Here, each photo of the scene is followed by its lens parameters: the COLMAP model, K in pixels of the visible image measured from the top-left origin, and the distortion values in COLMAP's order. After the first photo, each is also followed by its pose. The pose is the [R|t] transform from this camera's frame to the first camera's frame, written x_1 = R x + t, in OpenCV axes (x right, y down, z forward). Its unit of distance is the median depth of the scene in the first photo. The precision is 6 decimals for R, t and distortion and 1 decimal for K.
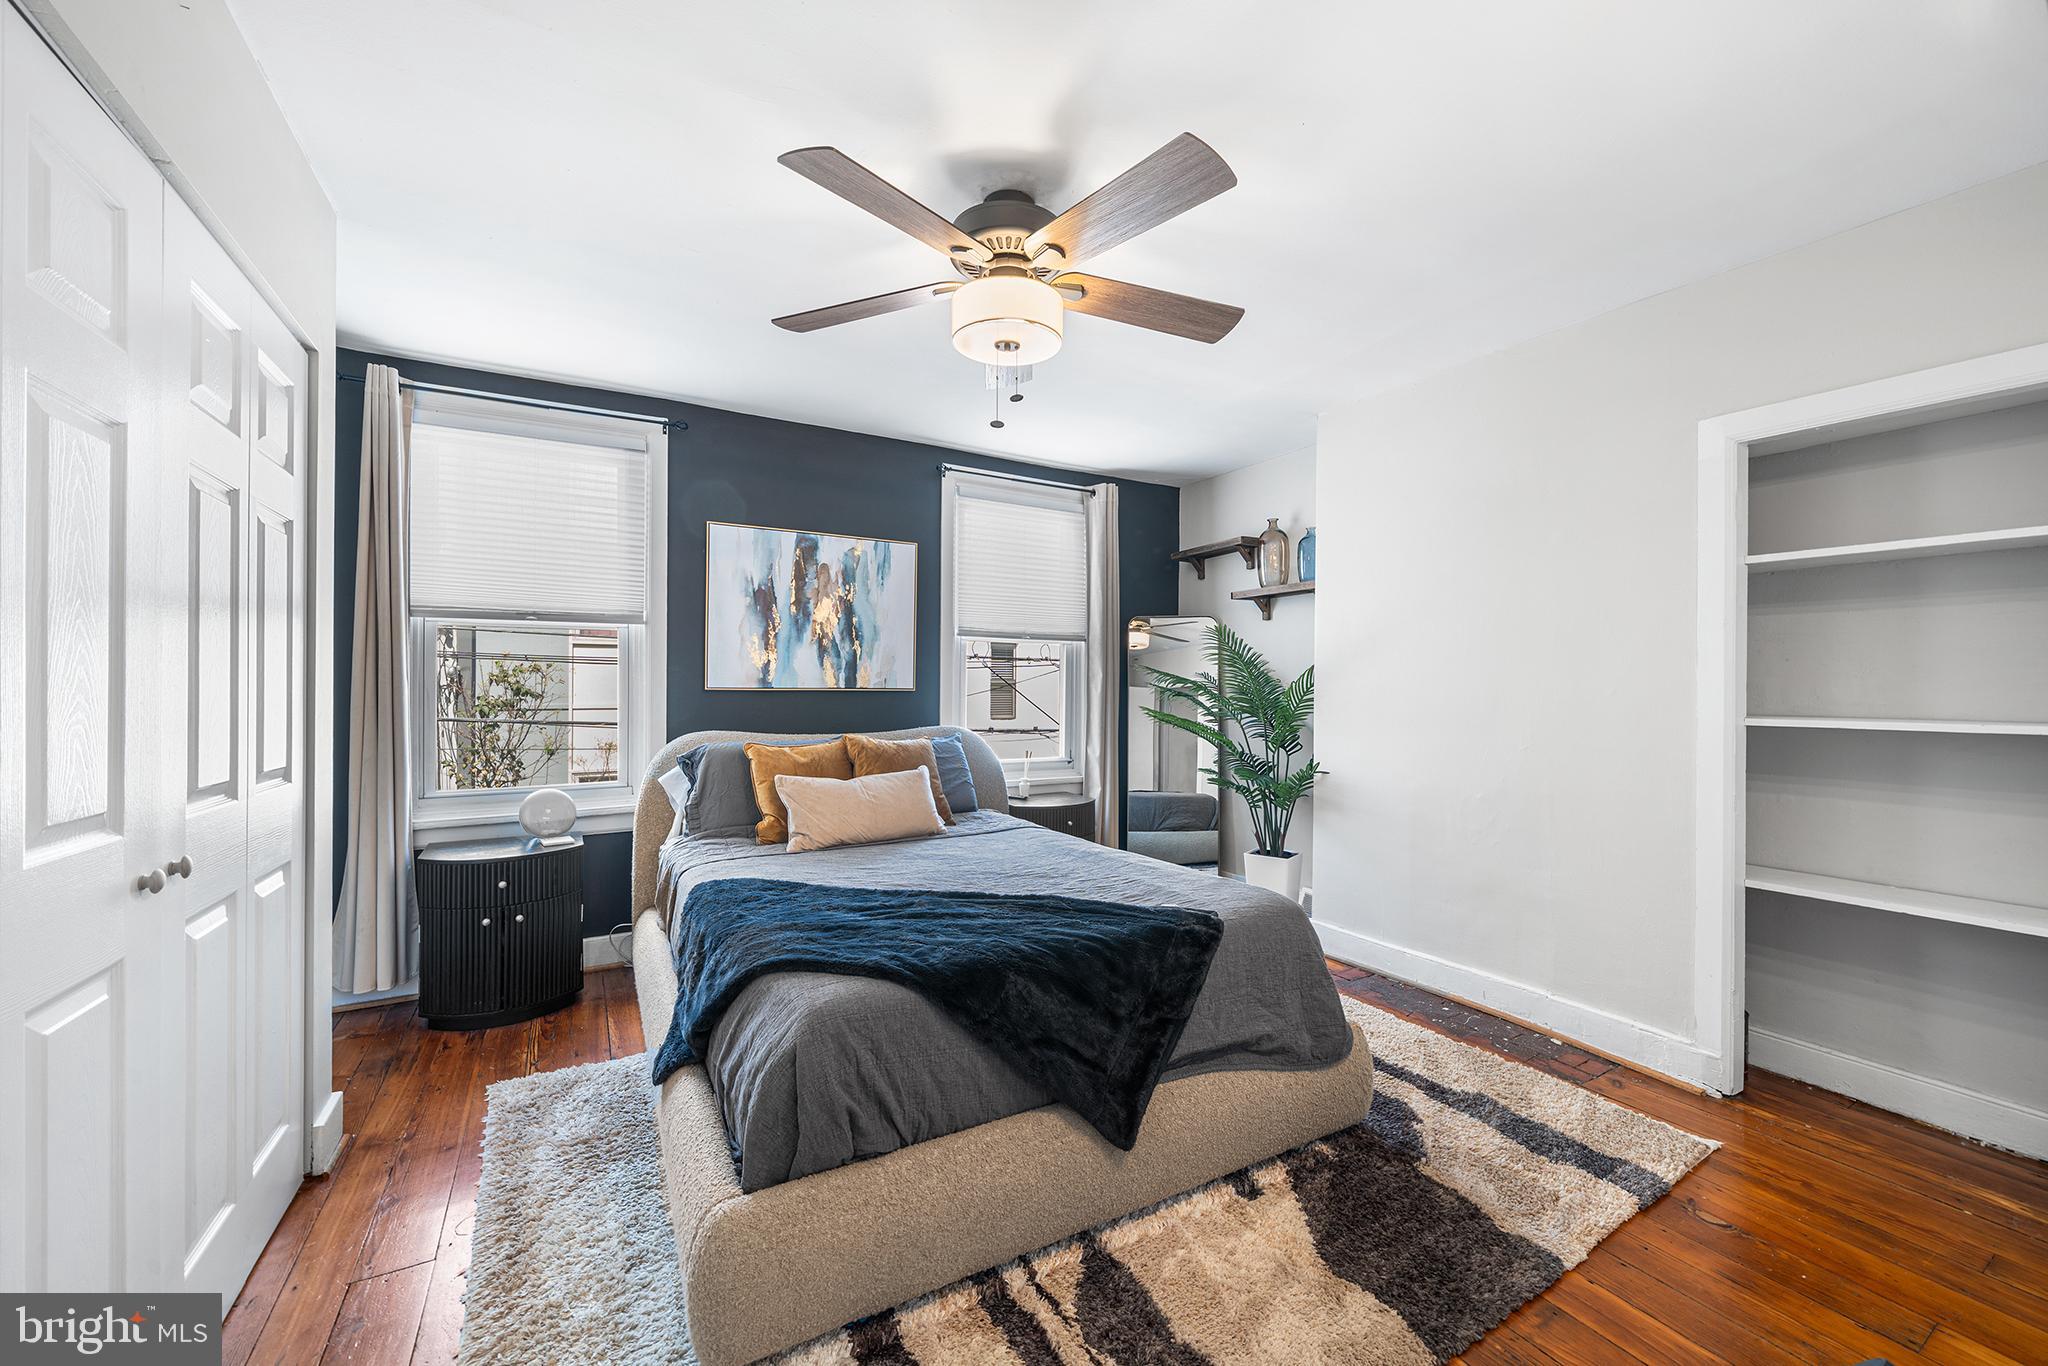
lens RADIAL K [[787.4, 0, 1023.6], [0, 787.4, 689.2], [0, 0, 1]] dist [0.002239, 0.000268]
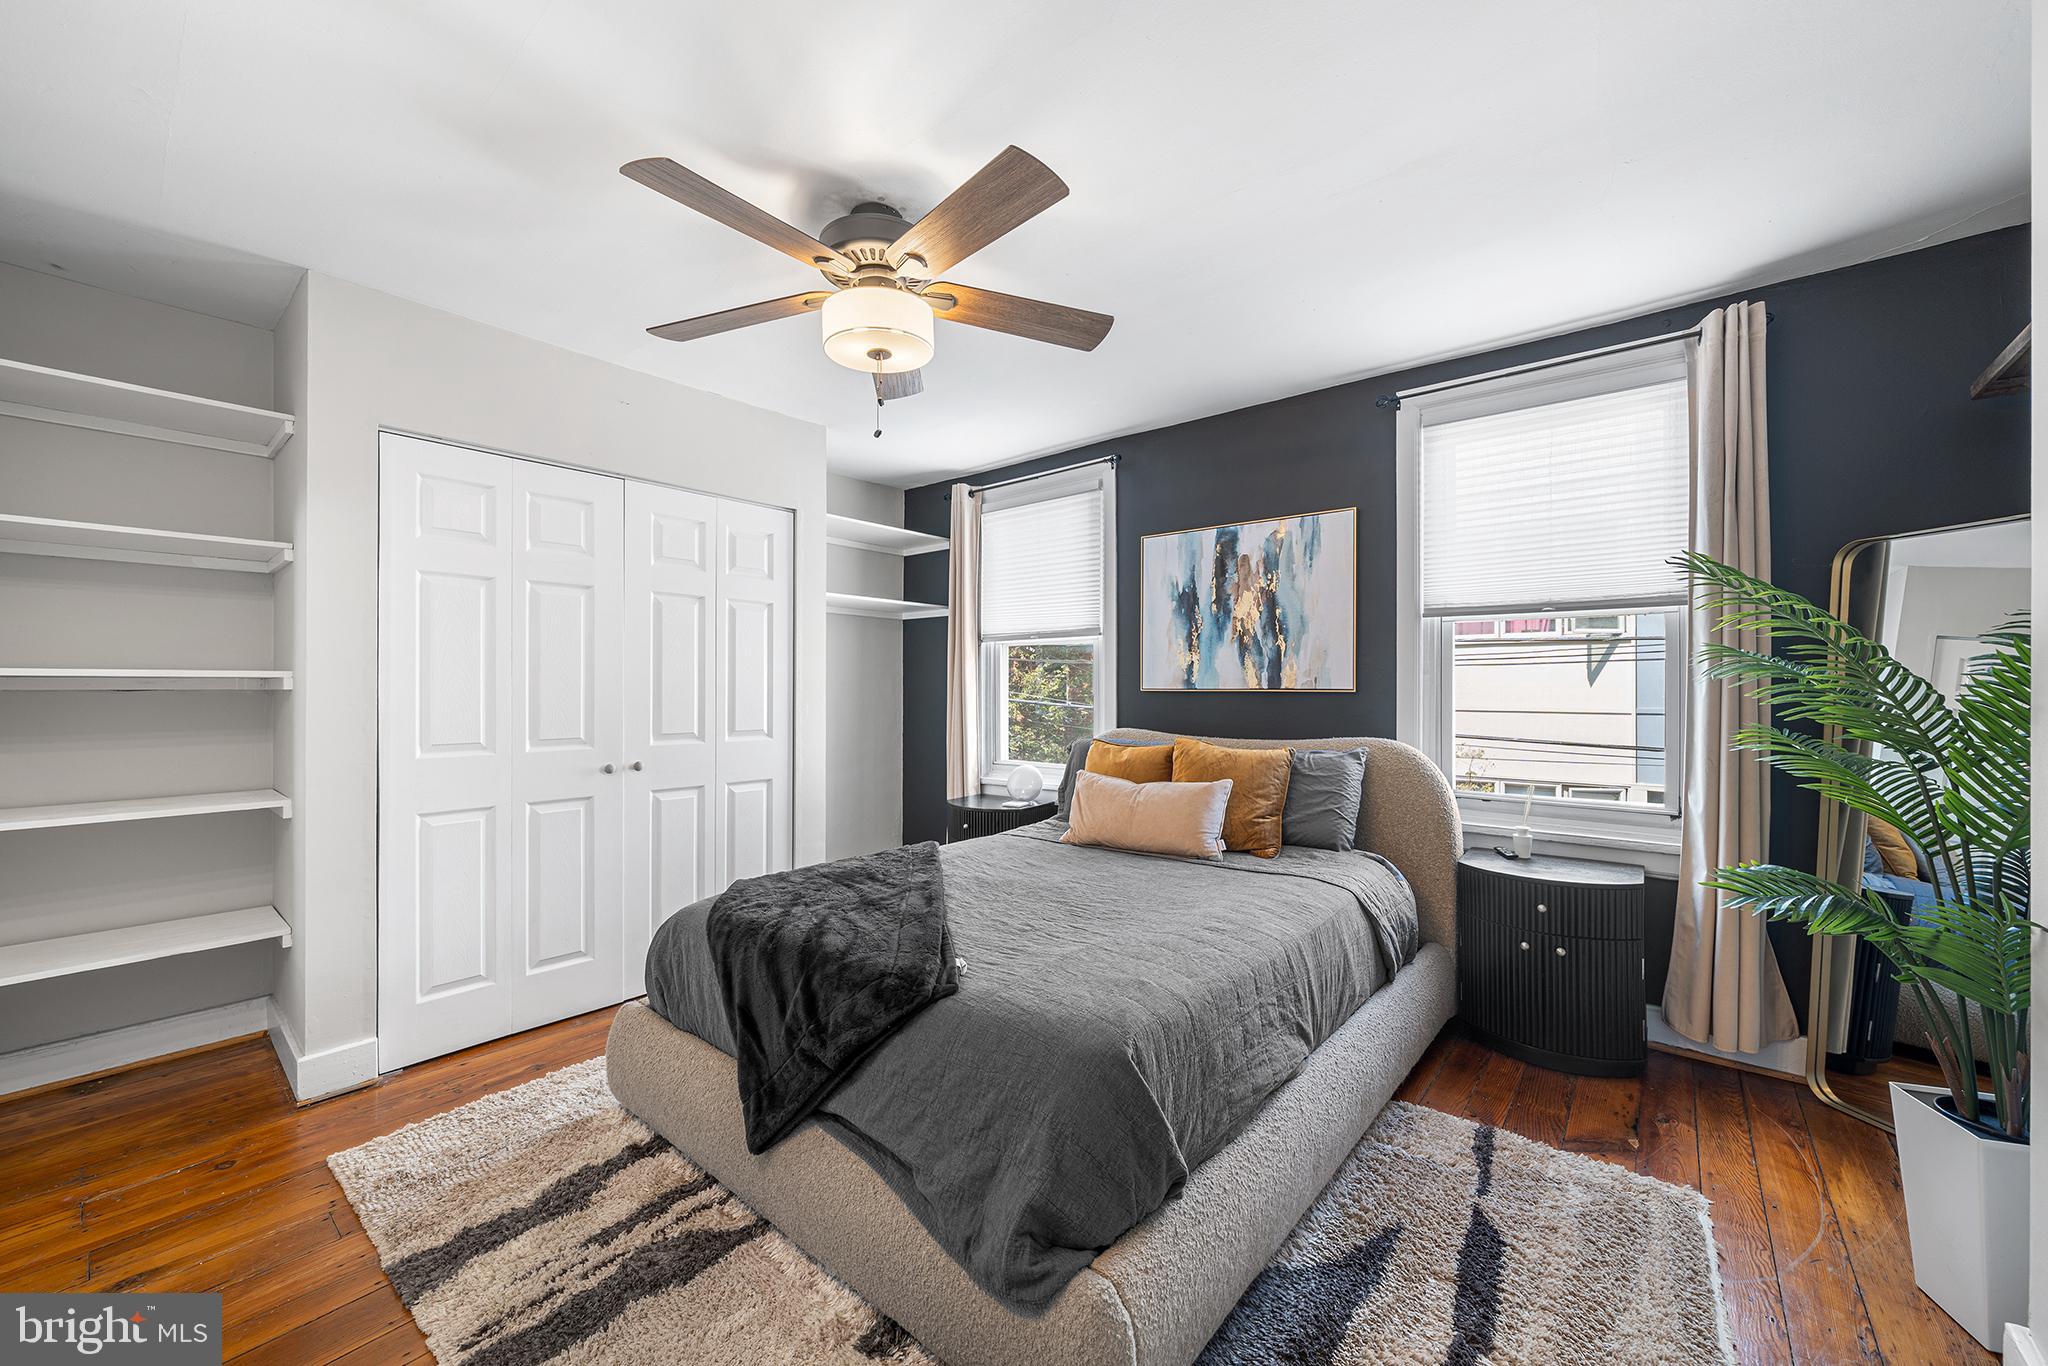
lens RADIAL K [[787.4, 0, 1023.6], [0, 787.4, 689.2], [0, 0, 1]] dist [0.002239, 0.000268]
pose [[0.347752, -0.001451, -0.937586, 0.528338], [-0.000133, 0.999999, -0.001597, 0.000376], [0.937587, 0.000680, 0.347751, 0.434265]]
